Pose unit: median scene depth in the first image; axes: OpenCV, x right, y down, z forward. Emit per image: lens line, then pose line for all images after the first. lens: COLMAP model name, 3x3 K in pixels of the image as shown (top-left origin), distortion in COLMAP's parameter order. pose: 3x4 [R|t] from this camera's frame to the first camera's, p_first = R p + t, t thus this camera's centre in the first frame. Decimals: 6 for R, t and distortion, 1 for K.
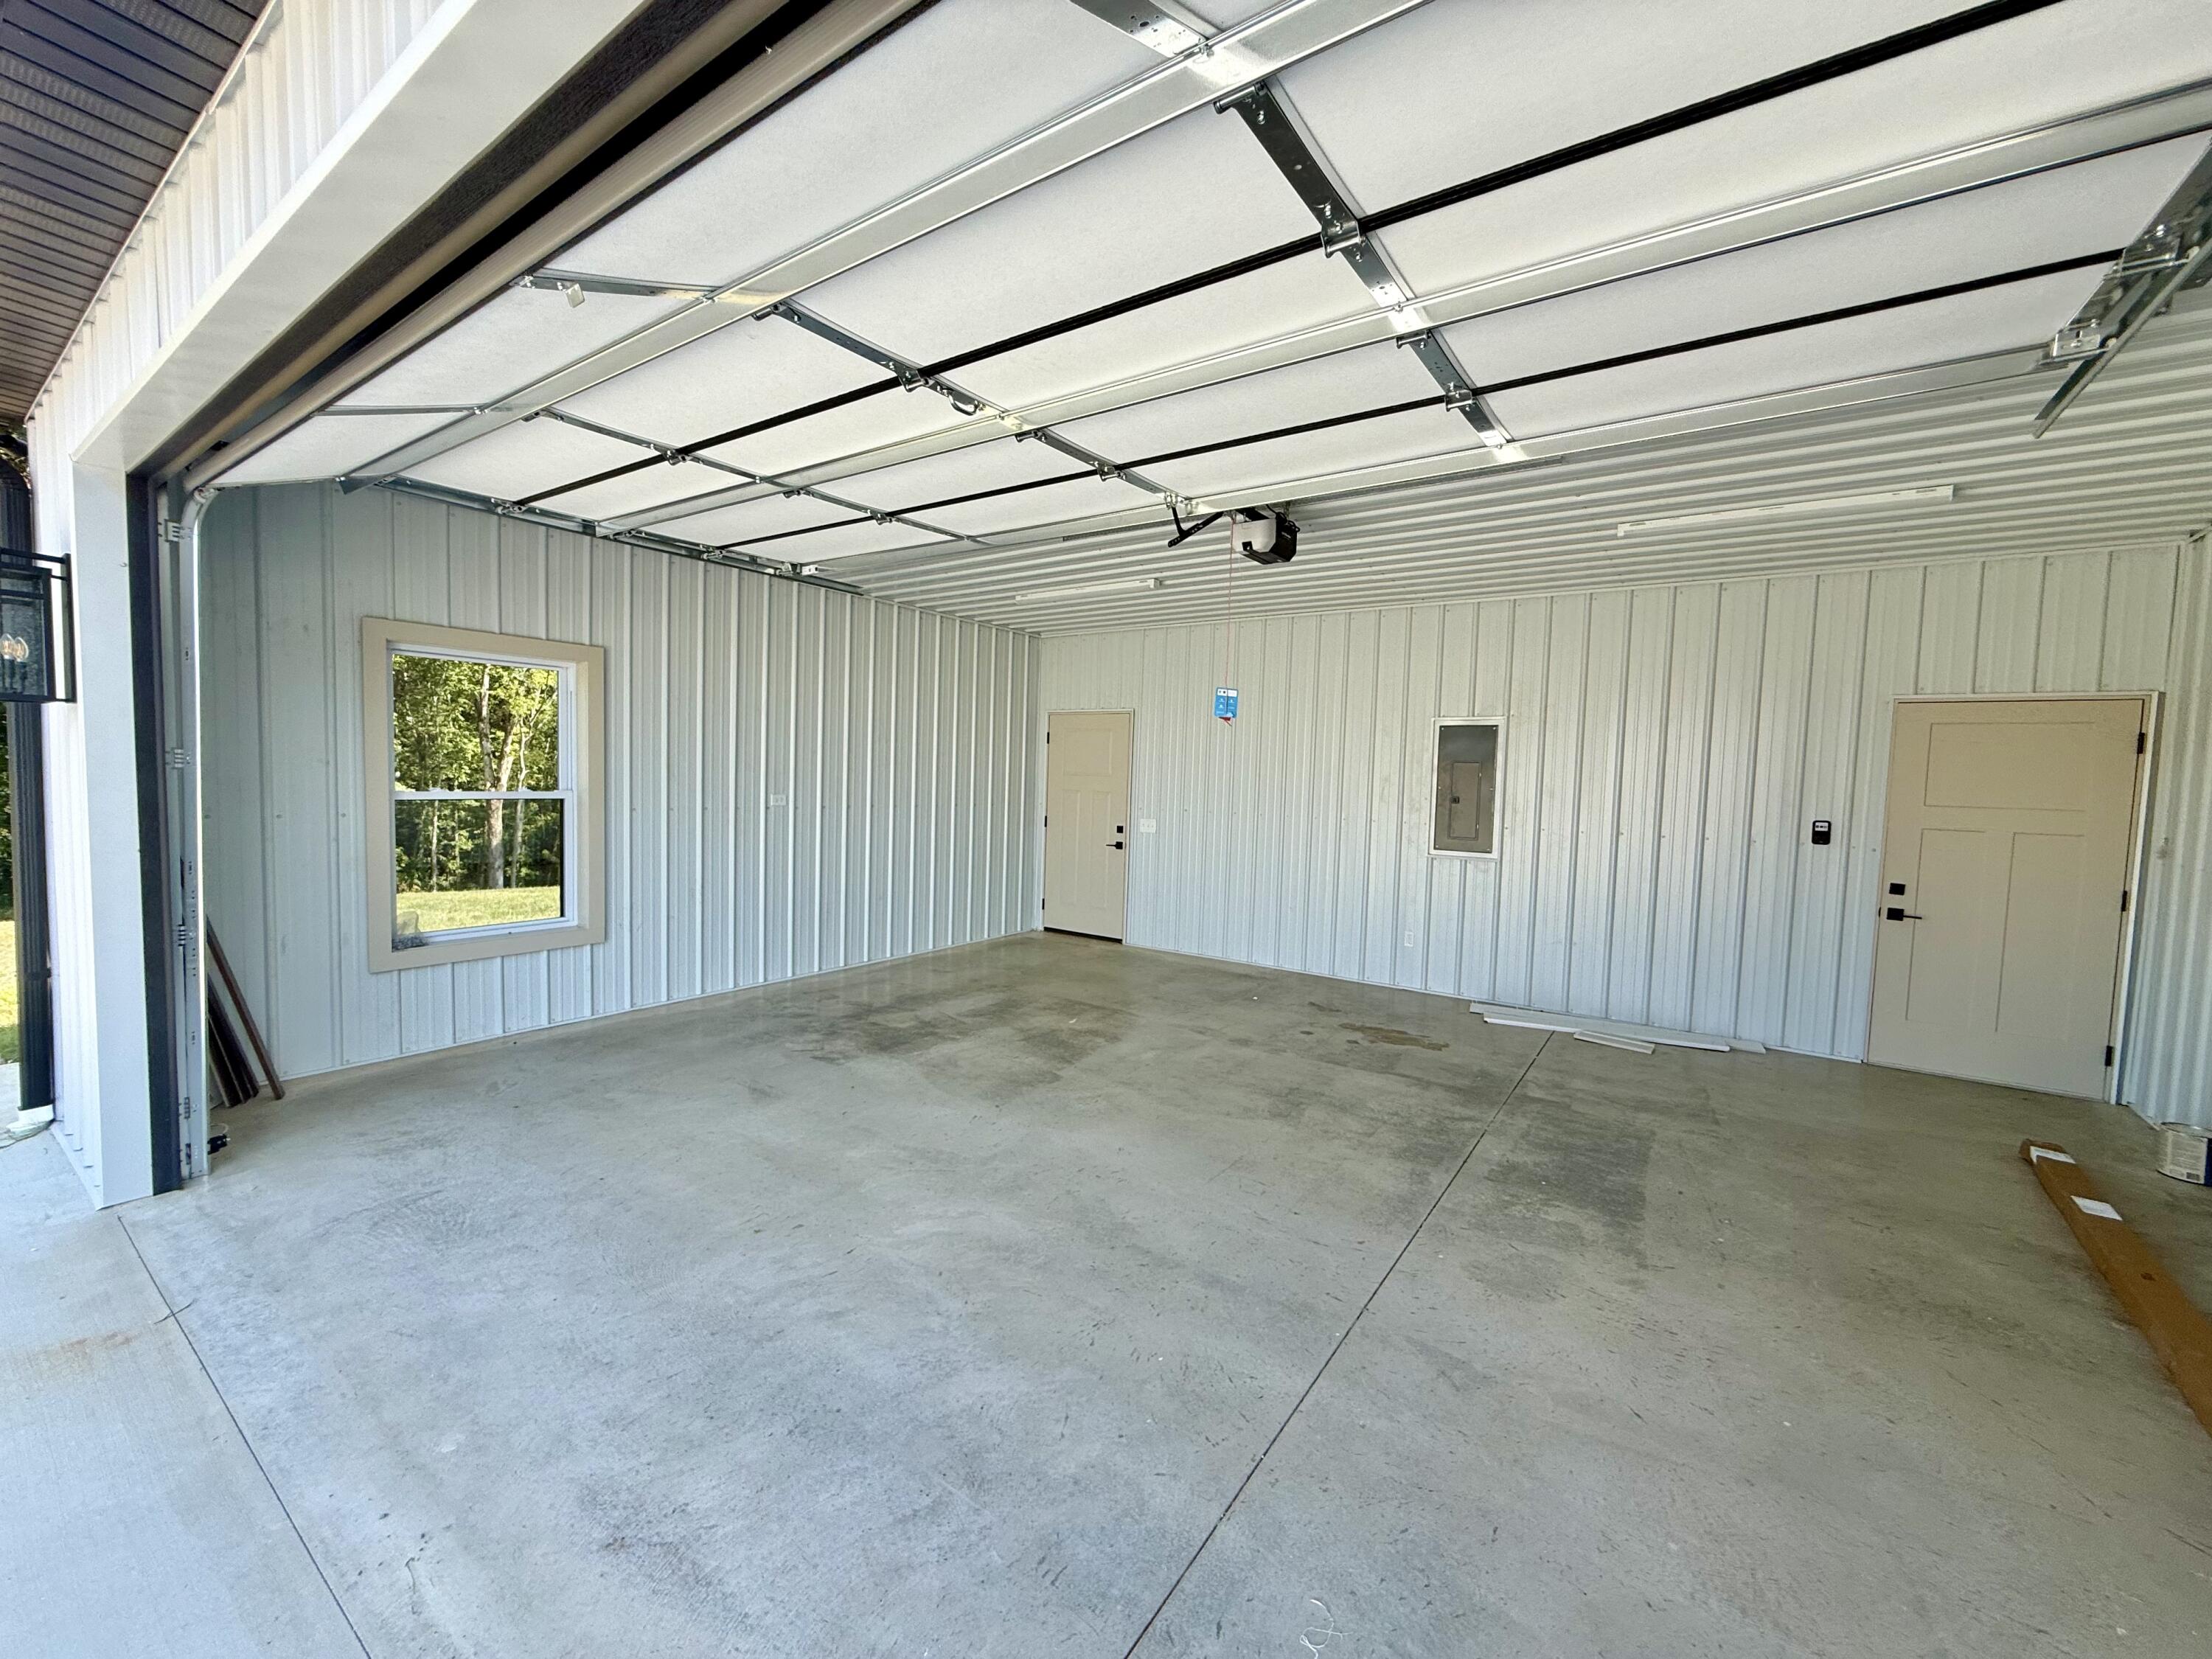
lens RADIAL K [[884.5, 0, 1100.8], [0, 884.5, 824.1], [0, 0, 1]] dist [-0.001685, 0.000725]
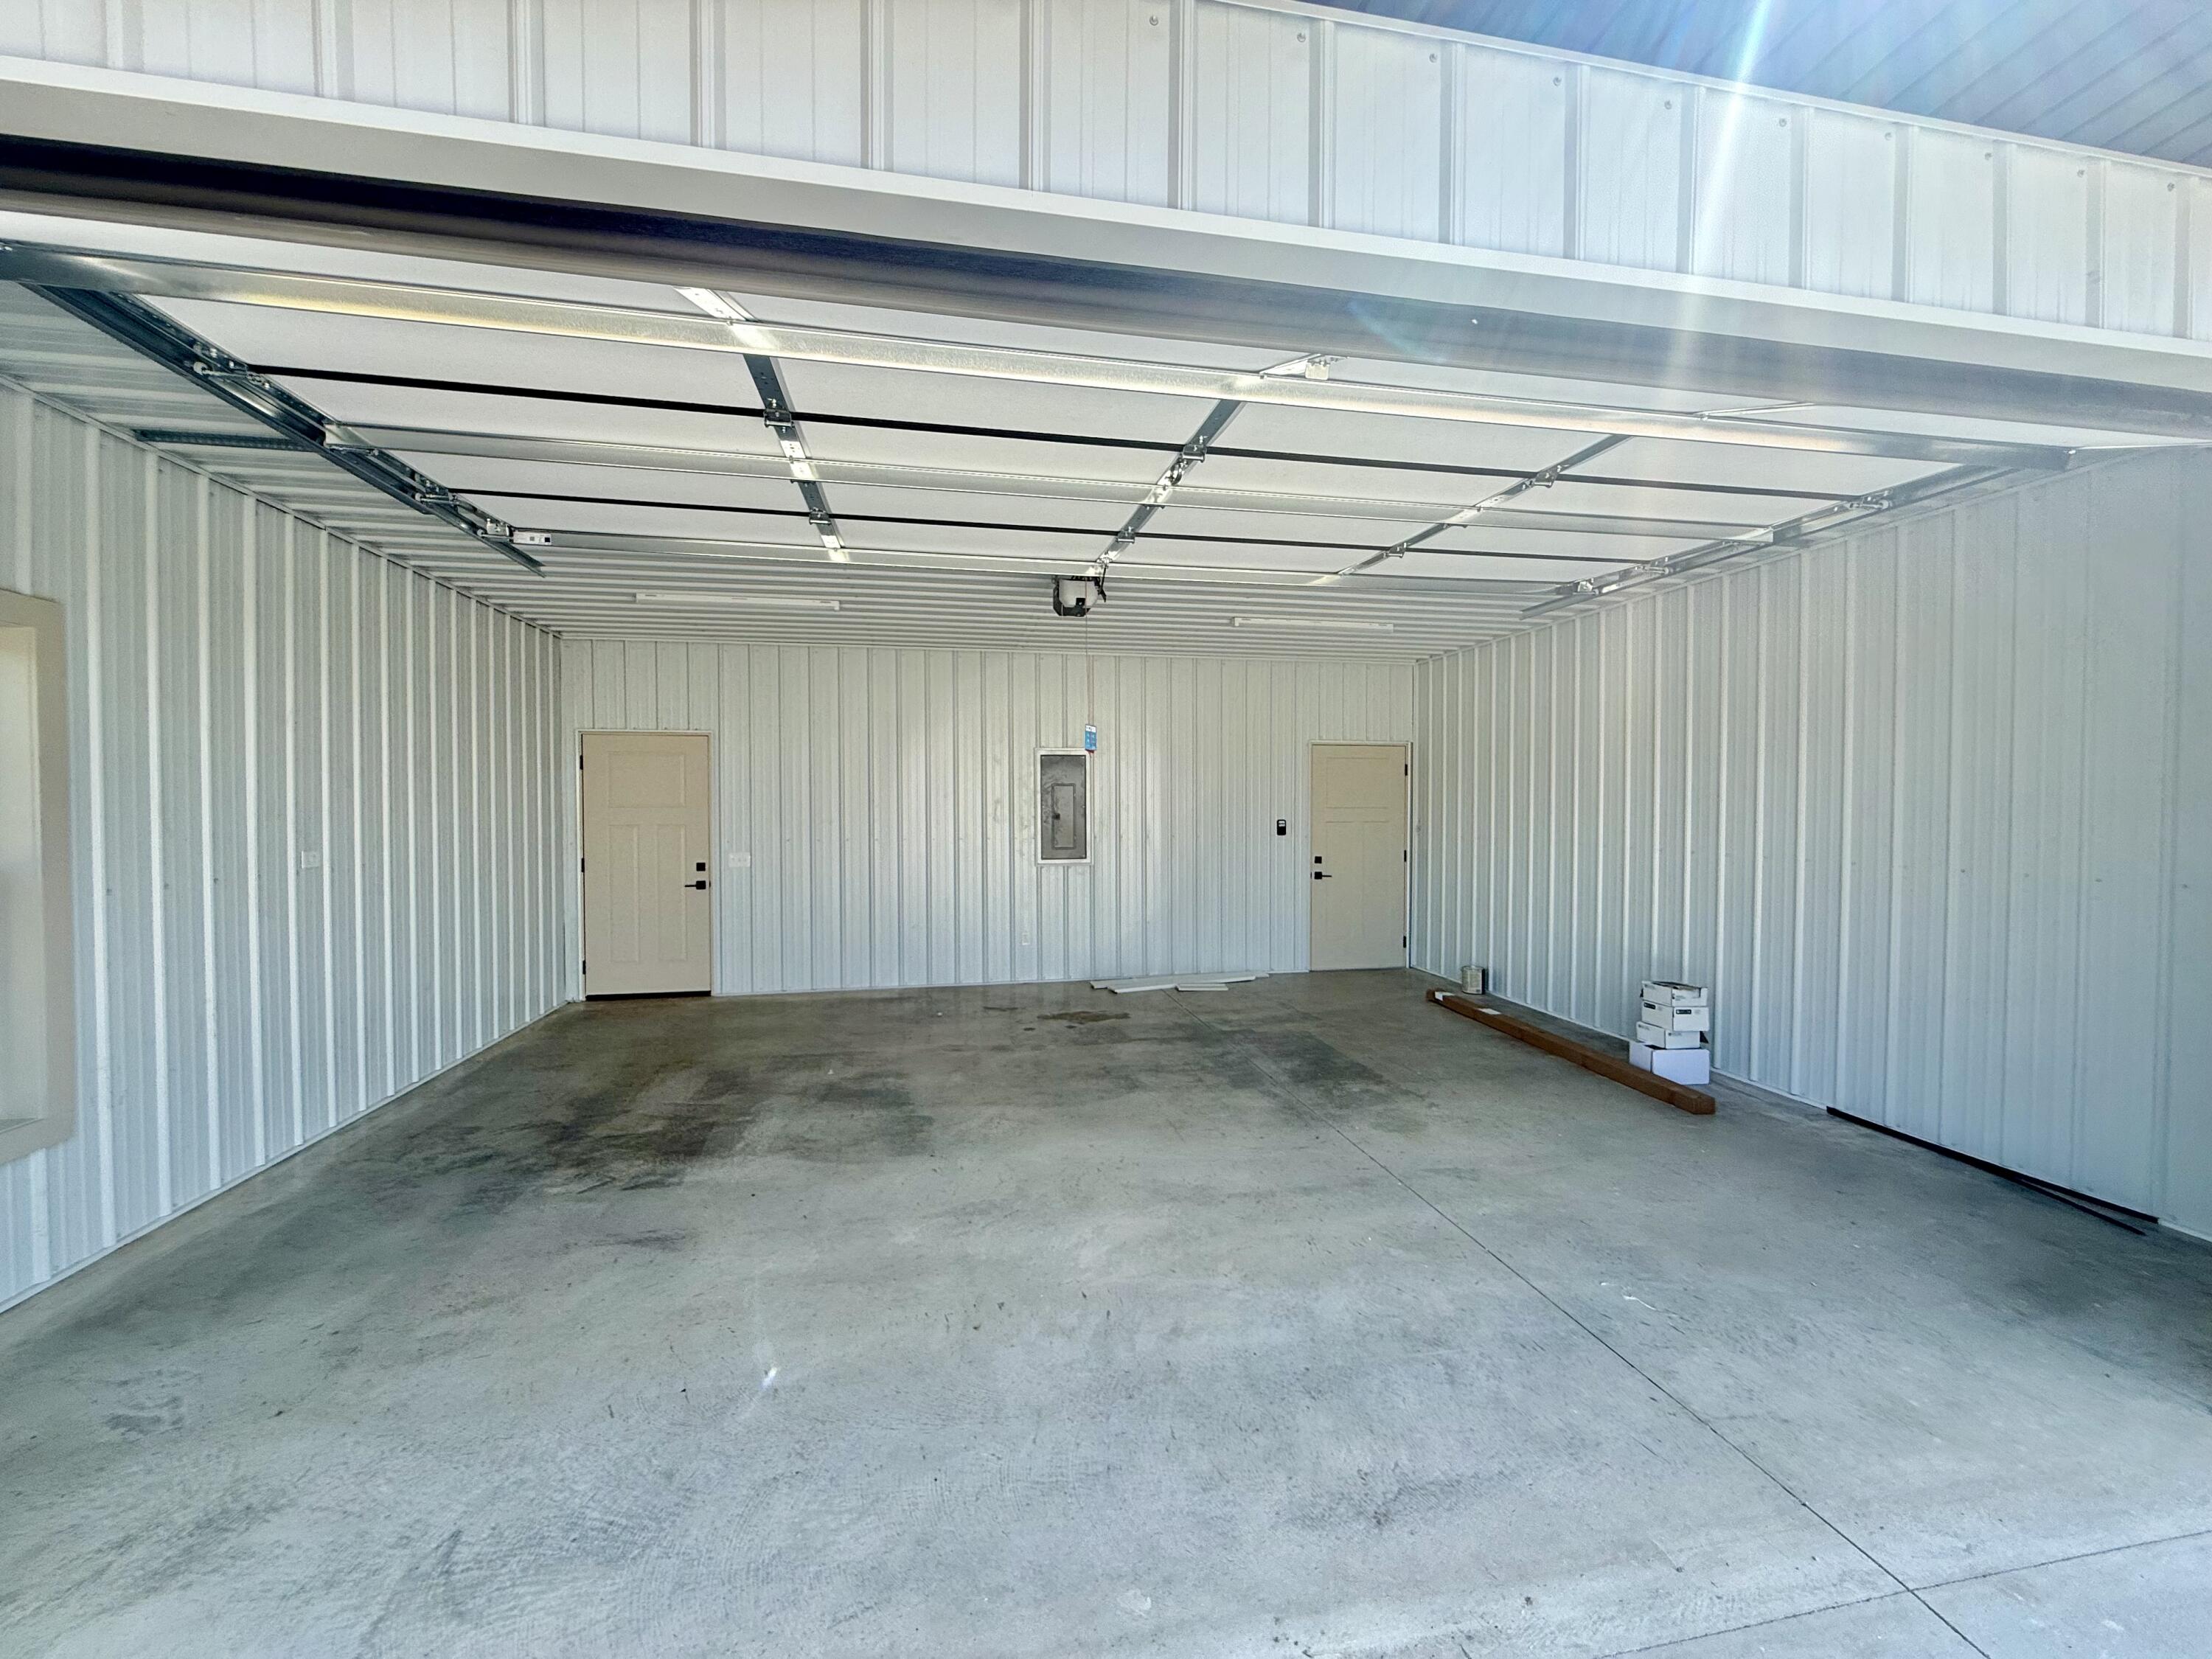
lens RADIAL K [[884.5, 0, 1100.8], [0, 884.5, 824.1], [0, 0, 1]] dist [-0.001685, 0.000725]
pose [[0.693103, -0.046663, 0.719326, -0.568170], [0.063843, 0.997955, 0.003223, -0.024007], [-0.718006, 0.043690, 0.694665, 0.168242]]
